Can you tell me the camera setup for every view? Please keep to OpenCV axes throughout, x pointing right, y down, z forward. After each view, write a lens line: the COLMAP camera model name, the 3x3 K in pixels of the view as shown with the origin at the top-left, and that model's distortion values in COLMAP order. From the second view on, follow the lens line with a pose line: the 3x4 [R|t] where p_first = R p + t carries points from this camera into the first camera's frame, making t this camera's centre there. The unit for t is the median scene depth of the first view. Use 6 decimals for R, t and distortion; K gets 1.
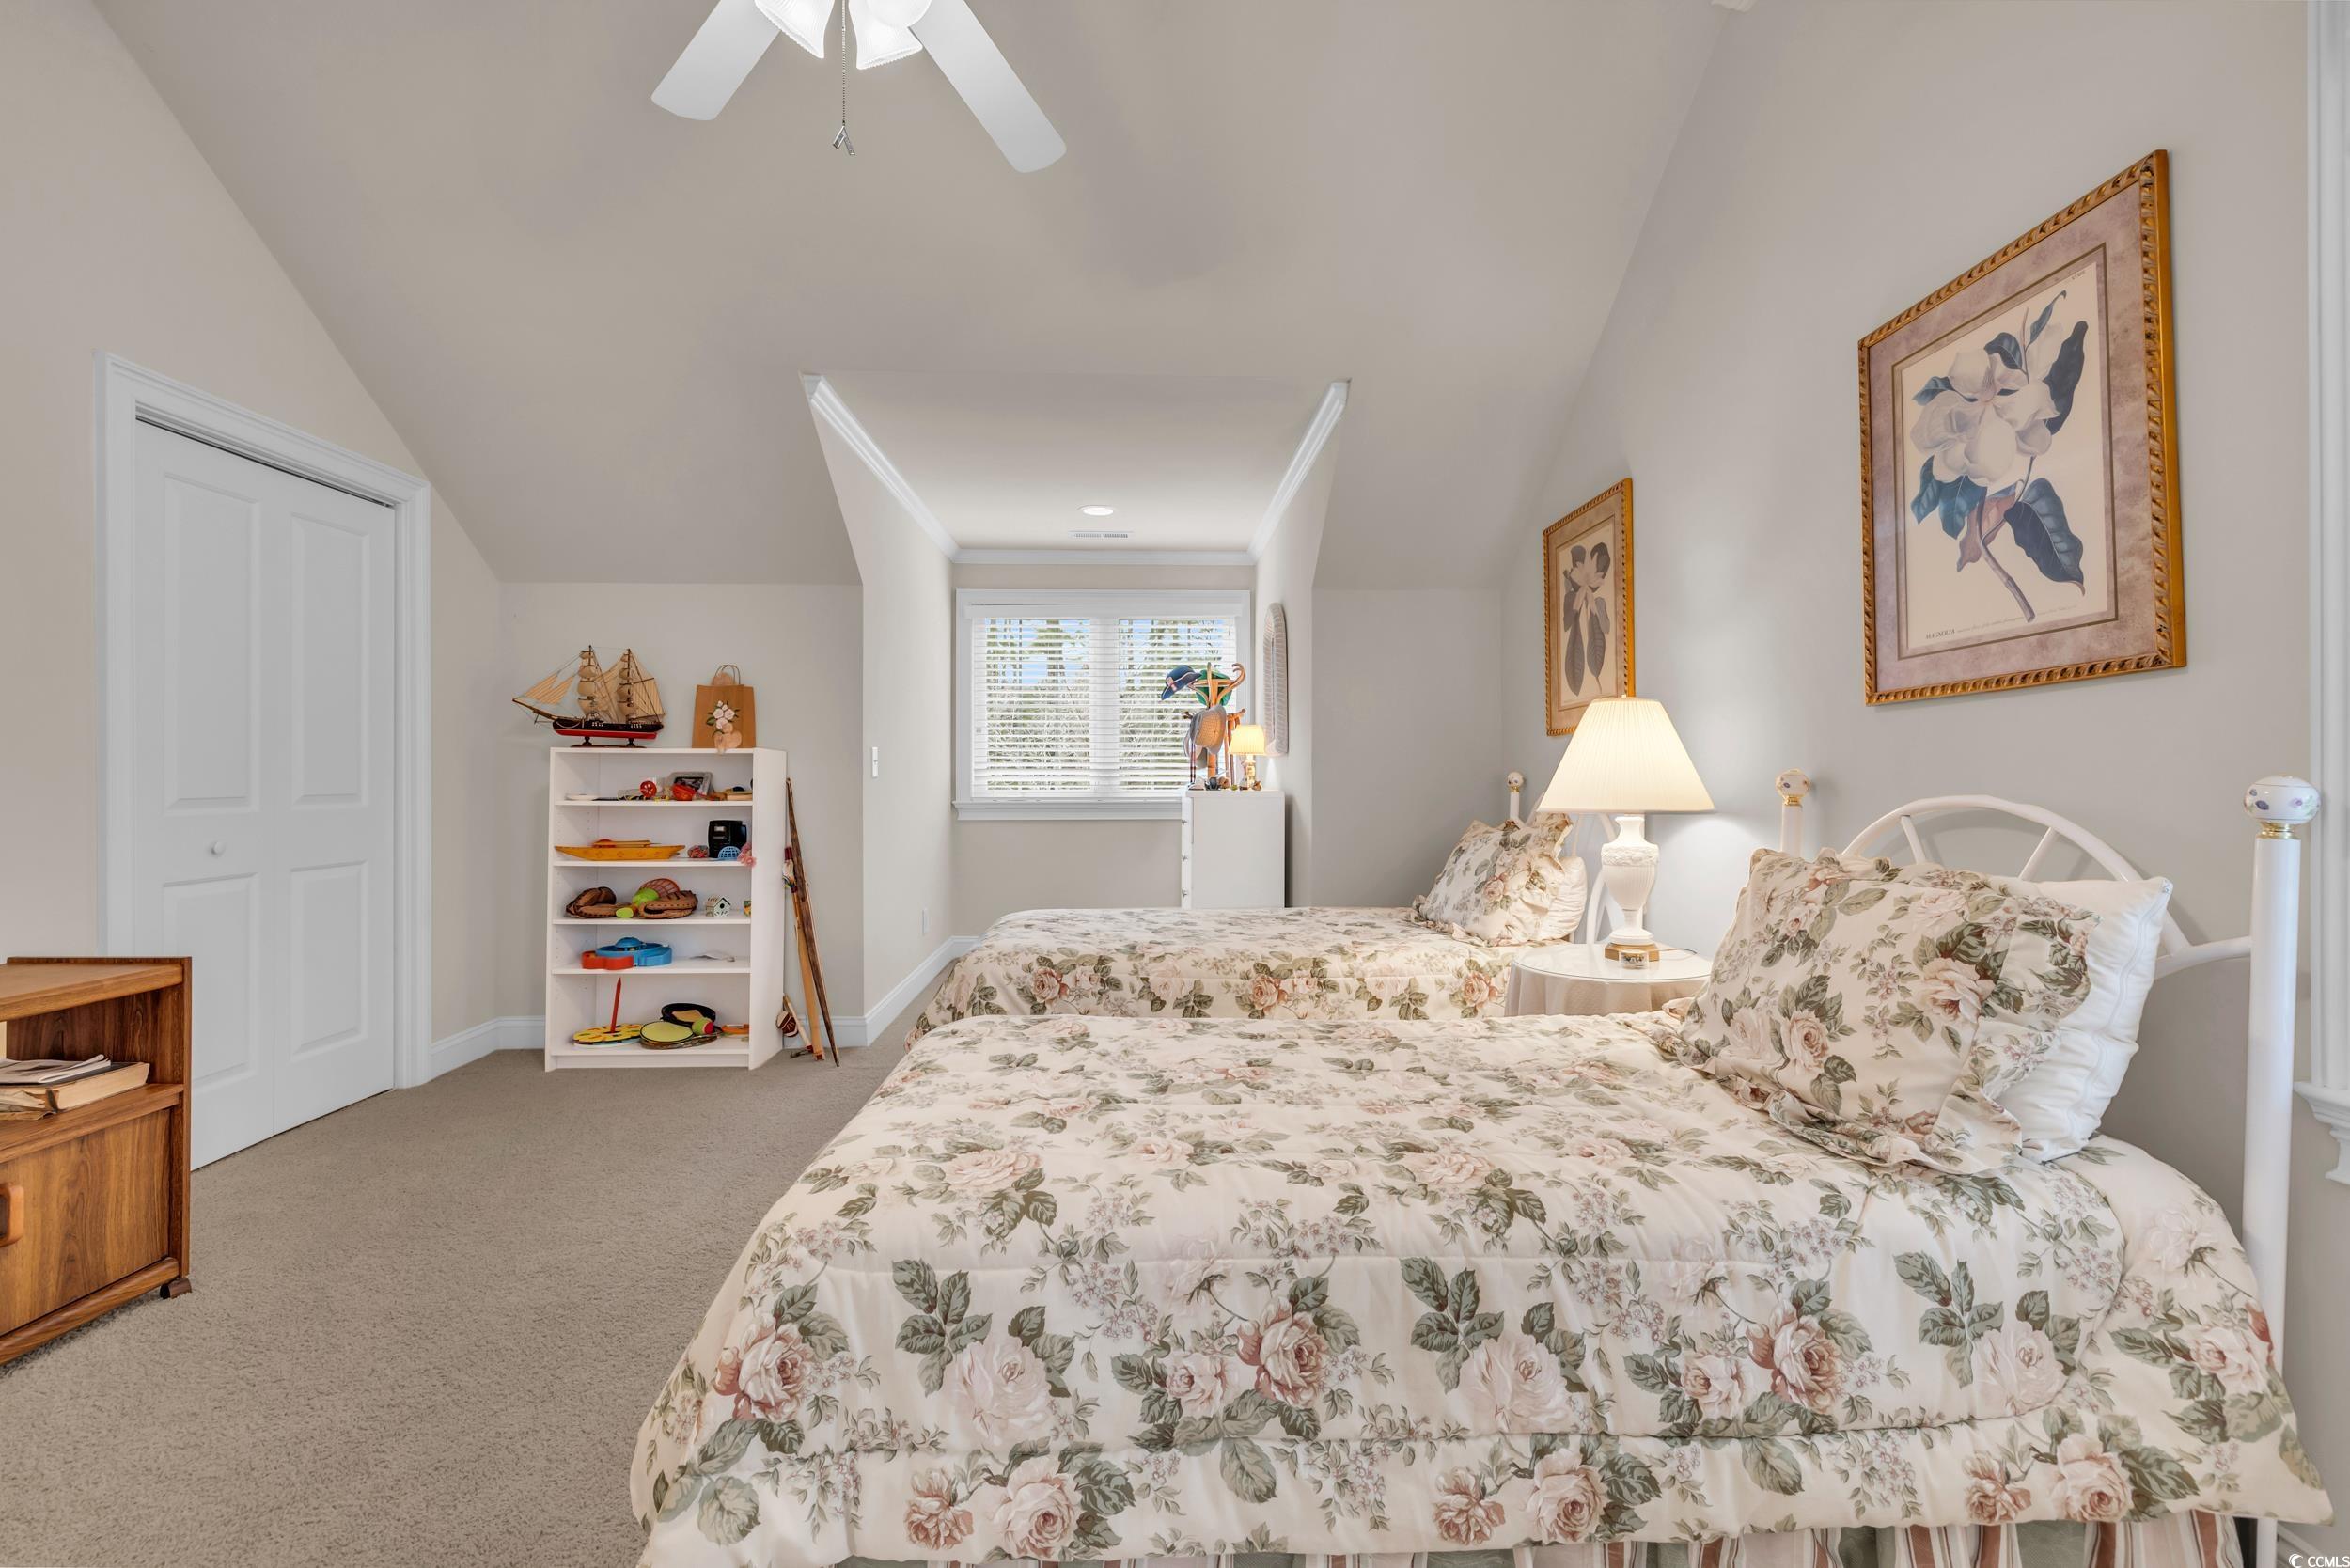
lens RADIAL K [[1010.9, 0, 1160.5], [0, 1010.9, 776.2], [0, 0, 1]] dist [0.002394, 0.000262]
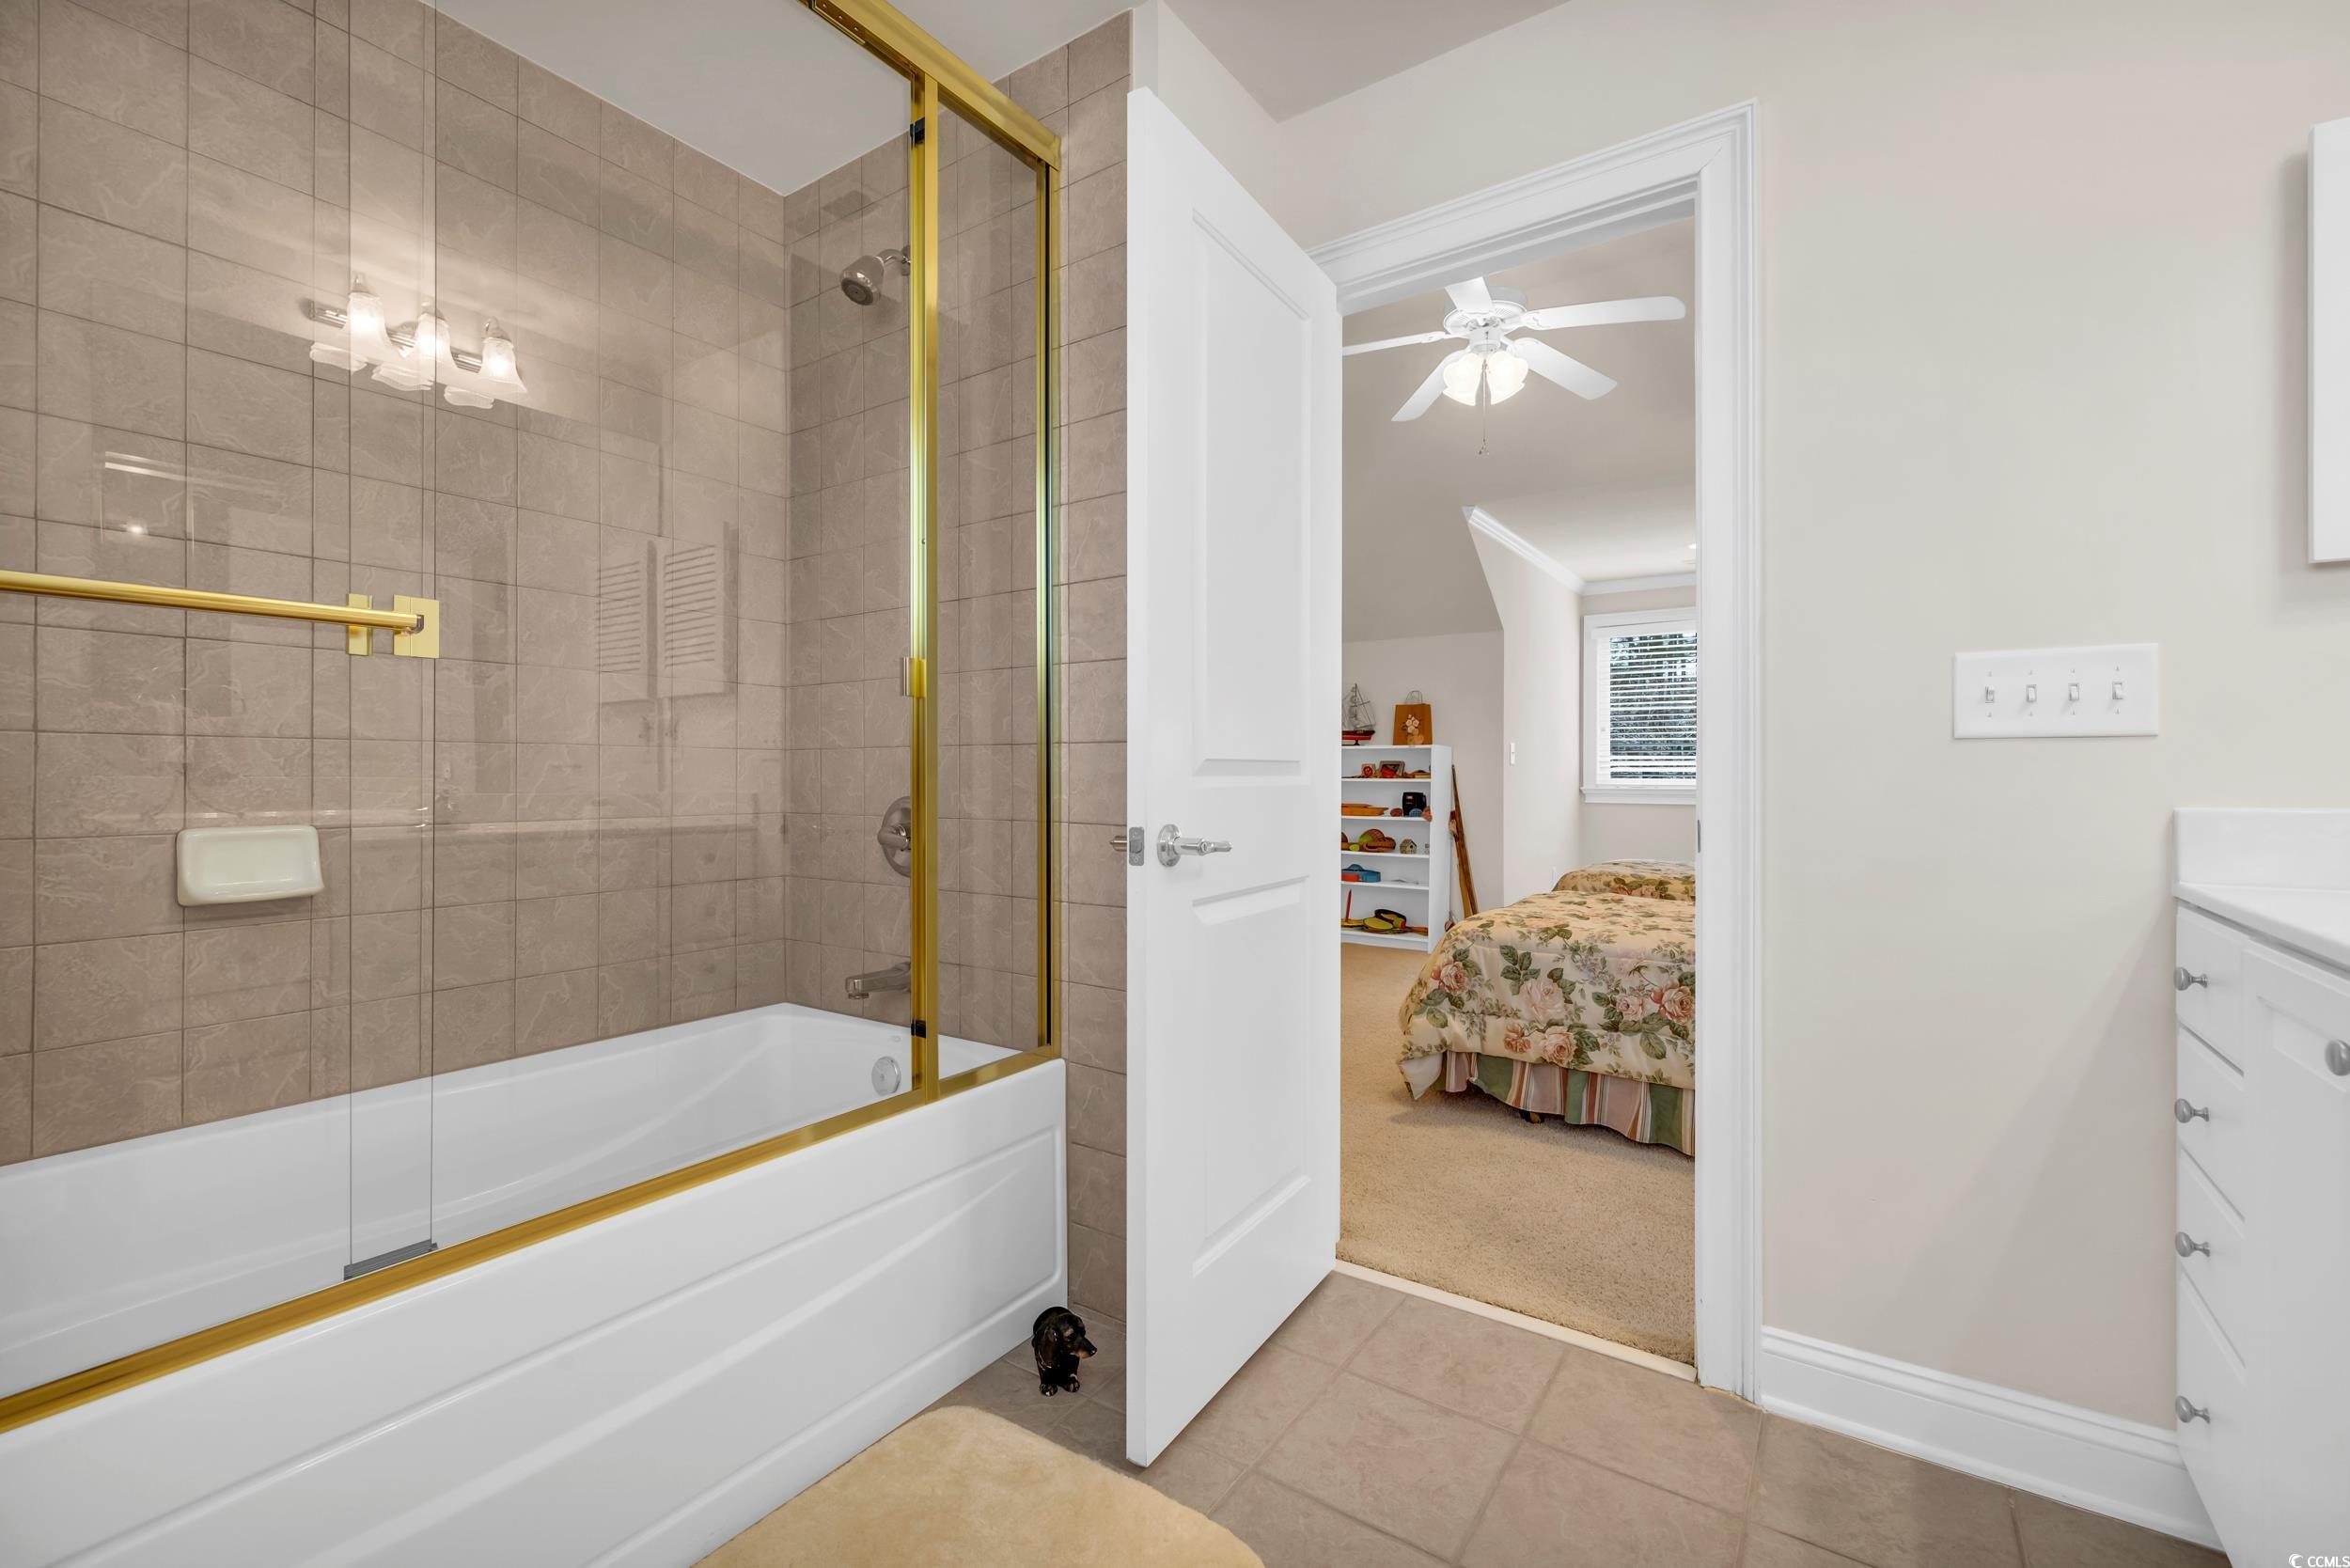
lens RADIAL K [[1010.9, 0, 1175.5], [0, 1010.9, 779.2], [0, 0, 1]] dist [0.002394, 0.000262]
pose [[0.817063, 0.002232, -0.576545, 0.504769], [-0.002470, 0.999997, 0.000371, 0.076004], [0.576544, 0.001121, 0.817066, -1.456314]]
